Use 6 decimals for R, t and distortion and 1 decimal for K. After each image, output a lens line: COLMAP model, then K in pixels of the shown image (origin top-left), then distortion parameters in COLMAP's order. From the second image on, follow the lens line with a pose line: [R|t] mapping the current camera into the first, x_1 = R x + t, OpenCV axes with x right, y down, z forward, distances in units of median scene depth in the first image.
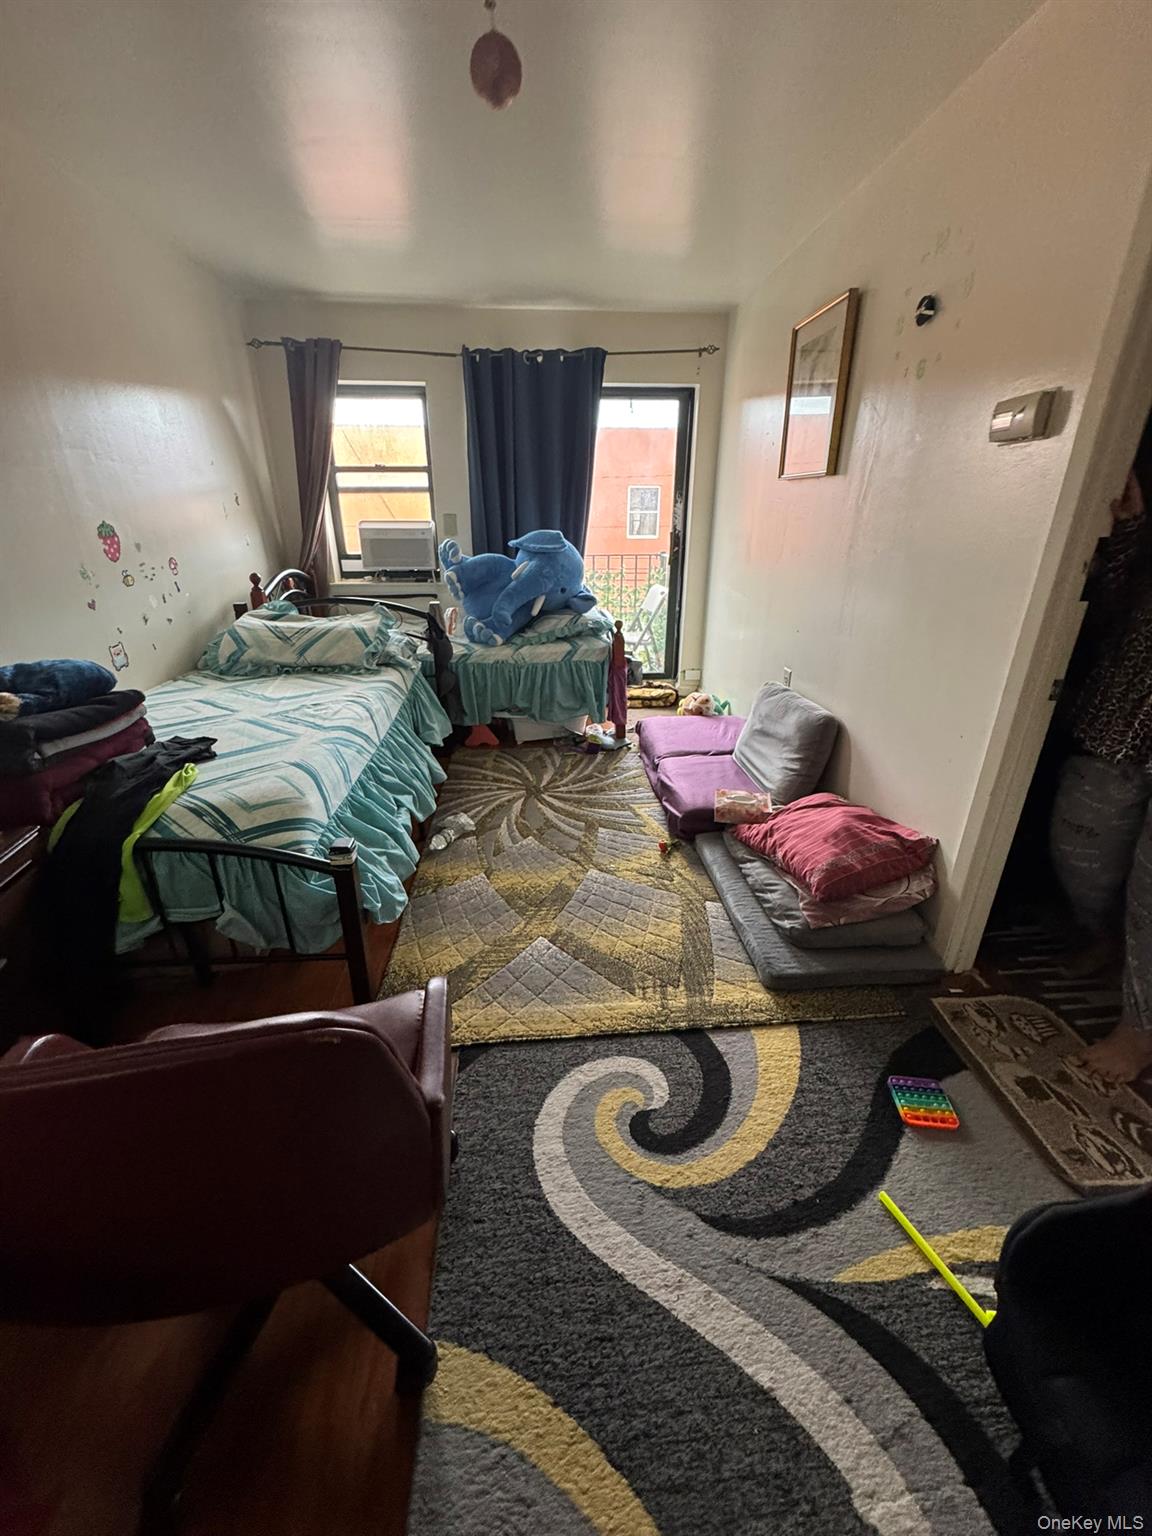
lens RADIAL K [[611.0, 0, 577.4], [0, 611.0, 767.1], [0, 0, 1]] dist [-0.002626, 0.000284]
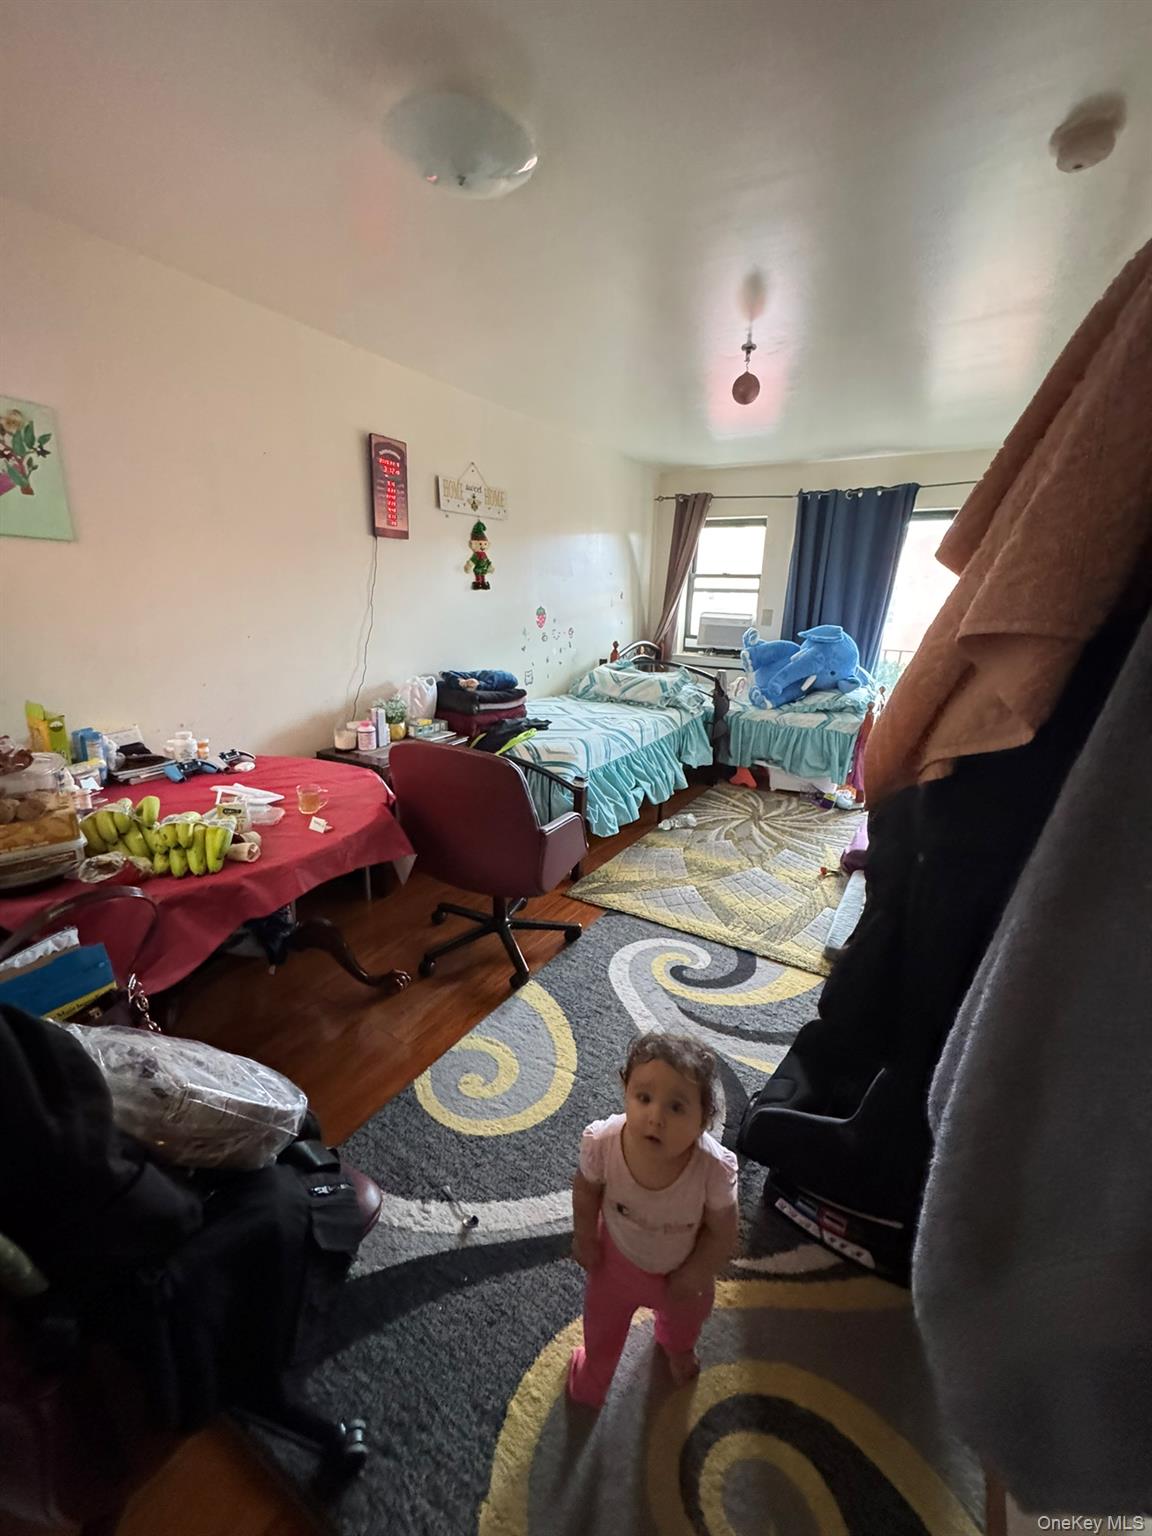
lens RADIAL K [[611.0, 0, 575.7], [0, 611.0, 767.5], [0, 0, 1]] dist [-0.002626, 0.000284]
pose [[0.805422, 0.185713, -0.562855, 0.354761], [-0.258263, 0.964714, -0.051257, 0.109344], [0.533475, 0.186648, 0.824965, -0.305923]]
